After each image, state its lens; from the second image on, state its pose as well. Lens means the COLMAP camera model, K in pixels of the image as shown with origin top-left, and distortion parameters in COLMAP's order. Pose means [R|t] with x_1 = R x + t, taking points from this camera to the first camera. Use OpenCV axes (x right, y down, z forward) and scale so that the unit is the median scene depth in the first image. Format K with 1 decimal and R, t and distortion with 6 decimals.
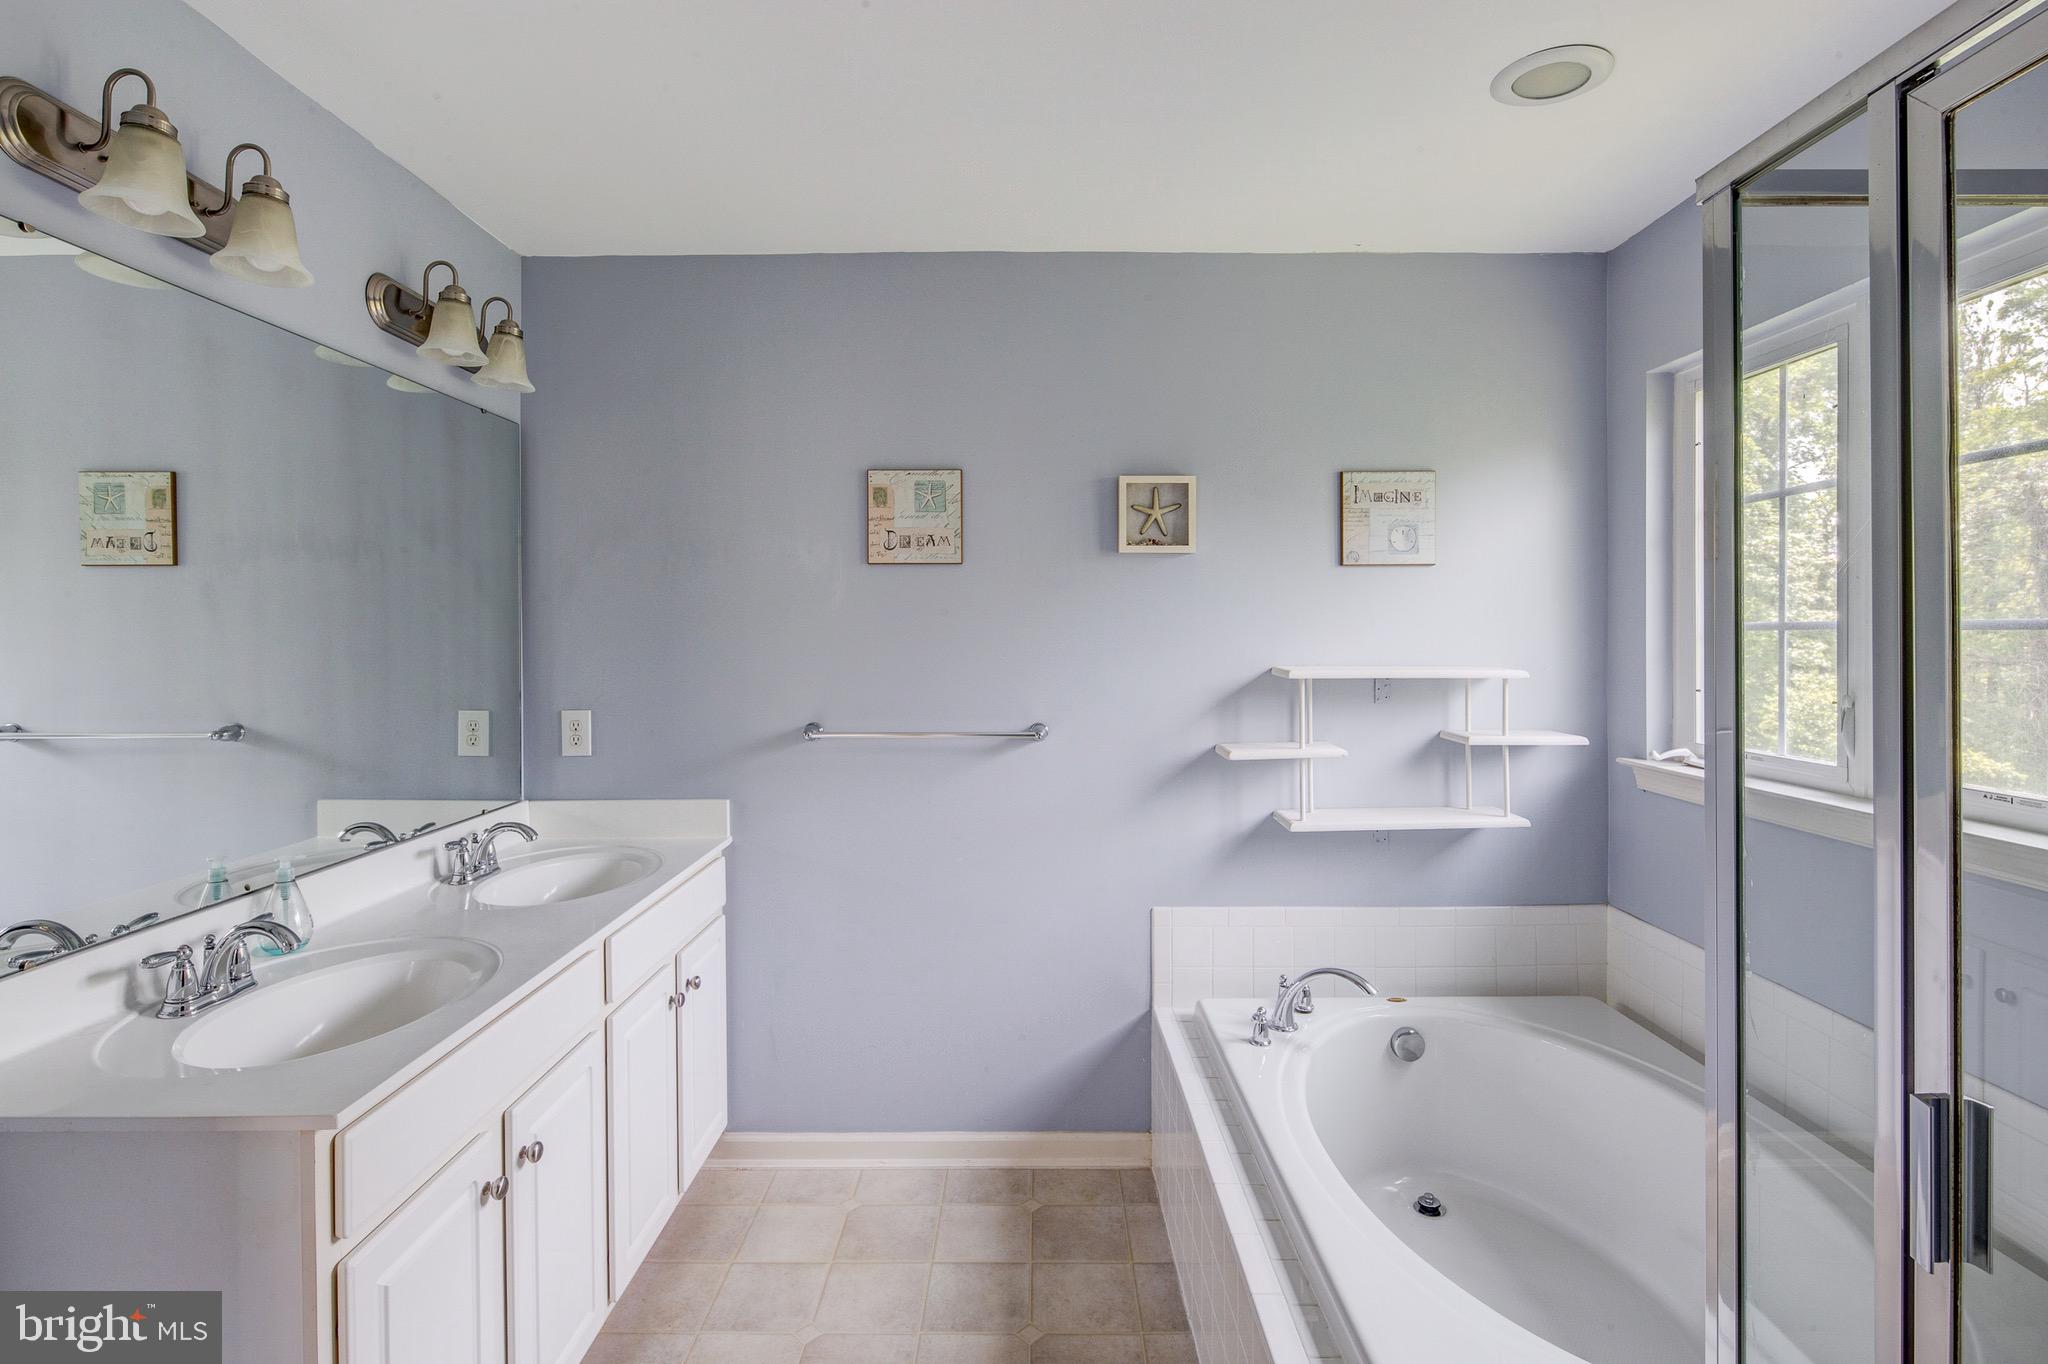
lens RADIAL K [[999.0, 0, 1023.9], [0, 999.0, 632.6], [0, 0, 1]] dist [0.001908, -0.000360]
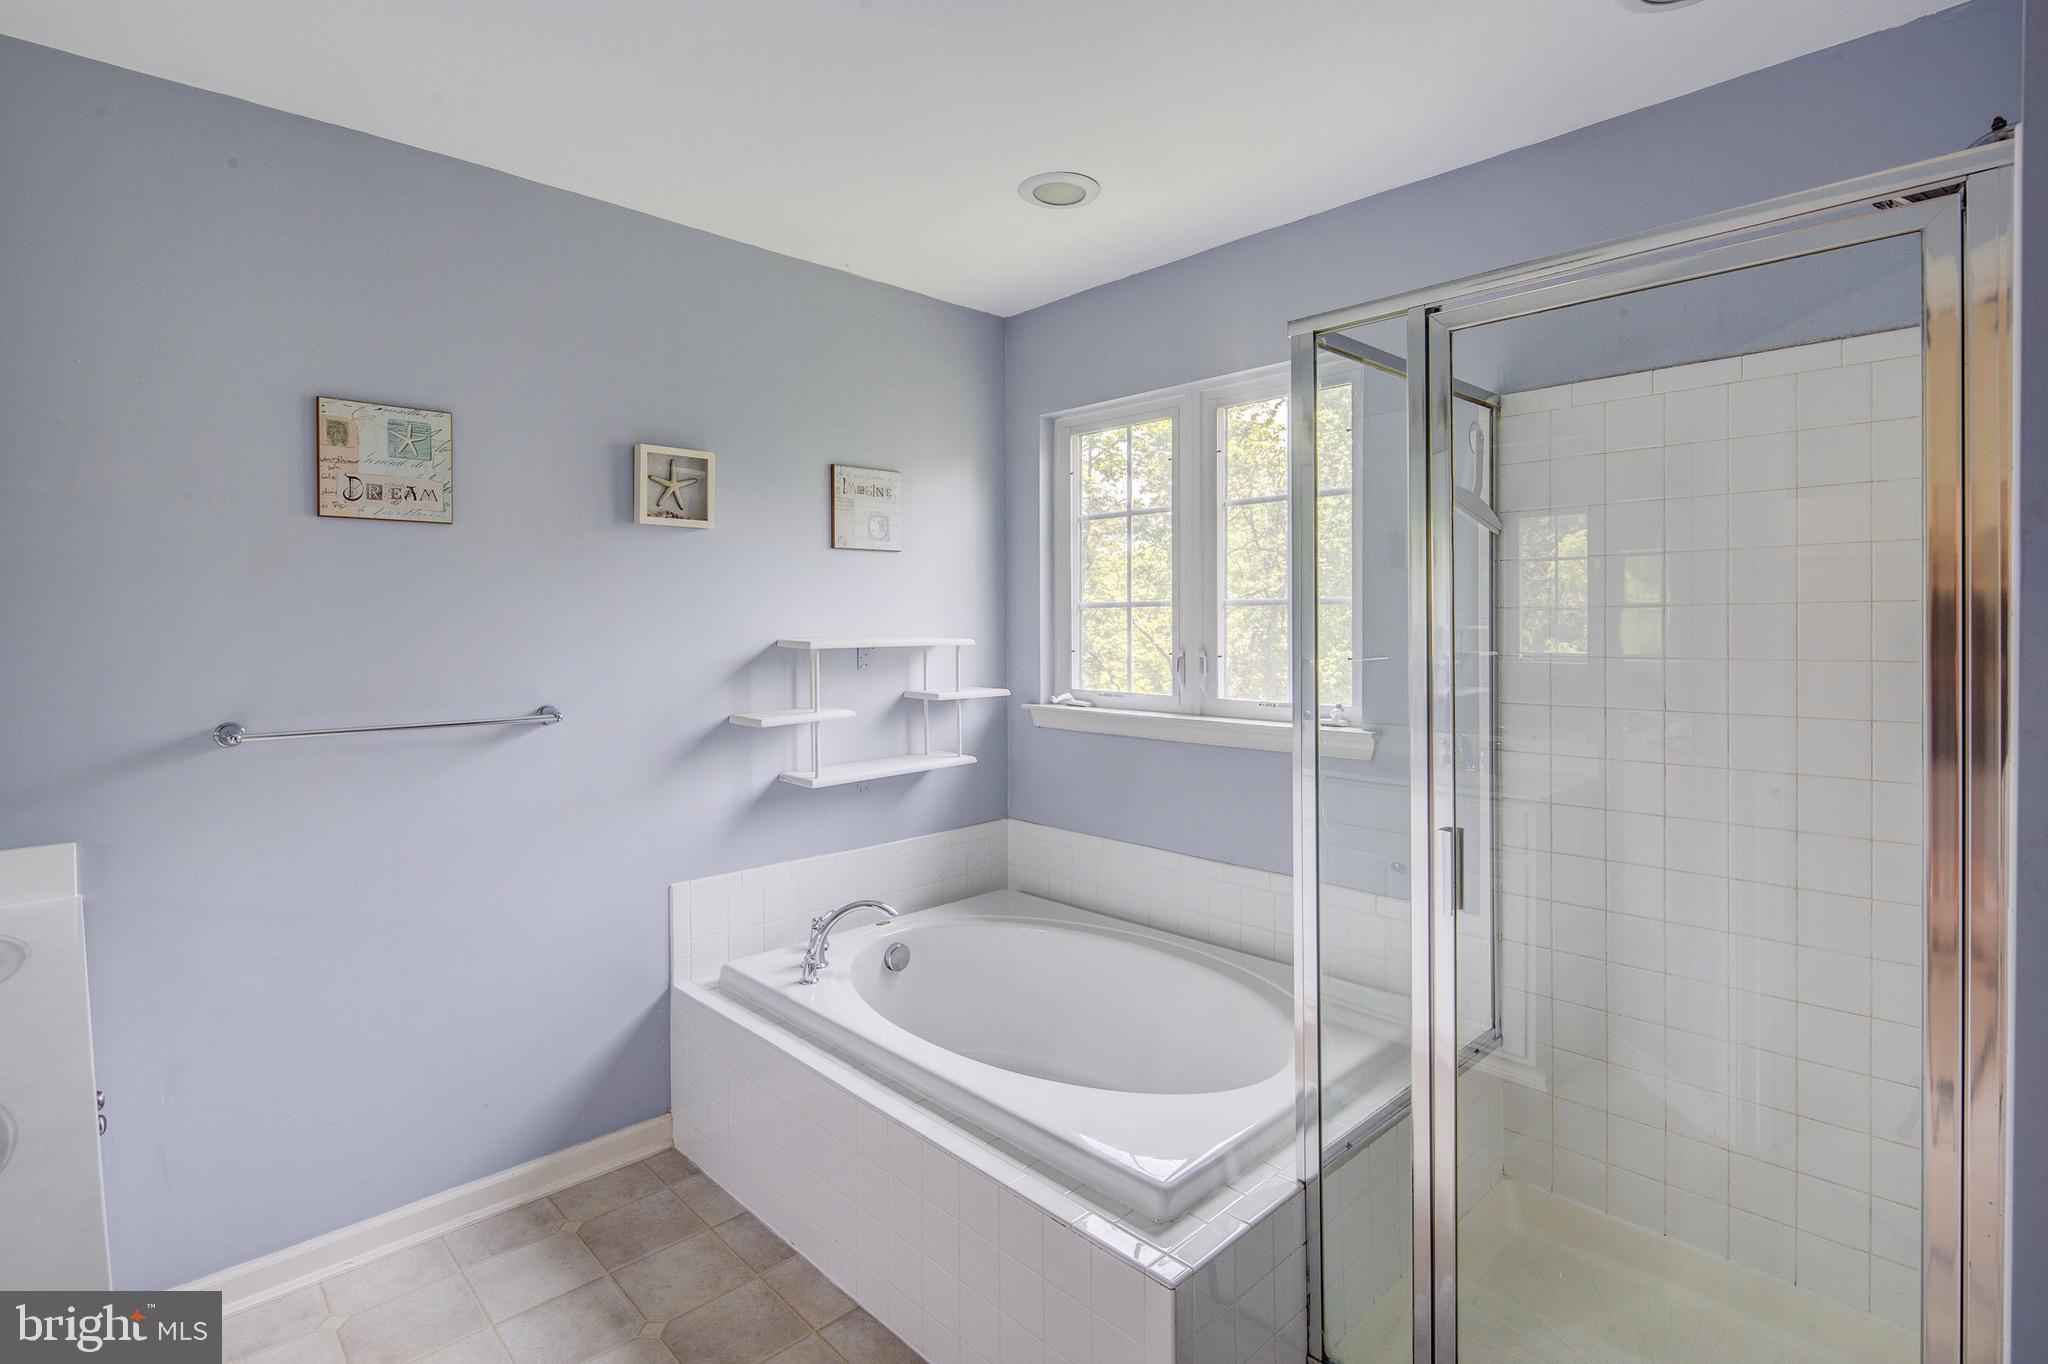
lens RADIAL K [[1000.2, 0, 1026.8], [0, 1000.2, 624.7], [0, 0, 1]] dist [0.001722, -0.001636]
pose [[0.717617, -0.003201, 0.696431, -0.308167], [0.001958, 0.999995, 0.002579, 0.016260], [-0.696435, -0.000487, 0.717620, 0.044501]]
